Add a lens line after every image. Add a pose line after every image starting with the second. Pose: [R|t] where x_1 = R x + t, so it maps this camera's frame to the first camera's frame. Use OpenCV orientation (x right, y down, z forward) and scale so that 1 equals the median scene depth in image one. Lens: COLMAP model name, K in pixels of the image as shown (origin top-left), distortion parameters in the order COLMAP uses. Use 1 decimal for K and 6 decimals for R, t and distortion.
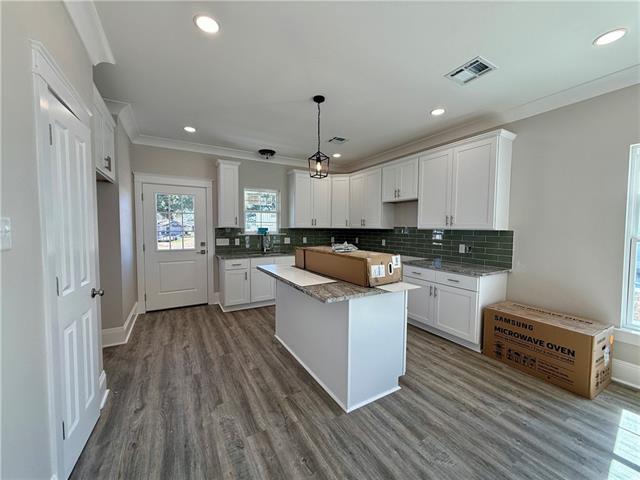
lens RADIAL K [[253.8, 0, 320.0], [0, 253.8, 240.0], [0, 0, 1]] dist [-0.000406, -0.000031]
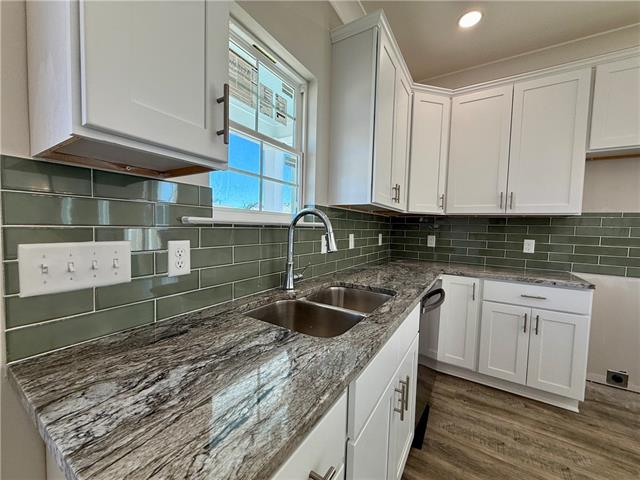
lens RADIAL K [[253.8, 0, 320.0], [0, 253.8, 240.0], [0, 0, 1]] dist [-0.000406, -0.000031]
pose [[0.866806, -0.009721, 0.498552, -0.325507], [-0.003119, 0.999685, 0.024916, -0.011552], [-0.498637, -0.023152, 0.866502, 0.779768]]
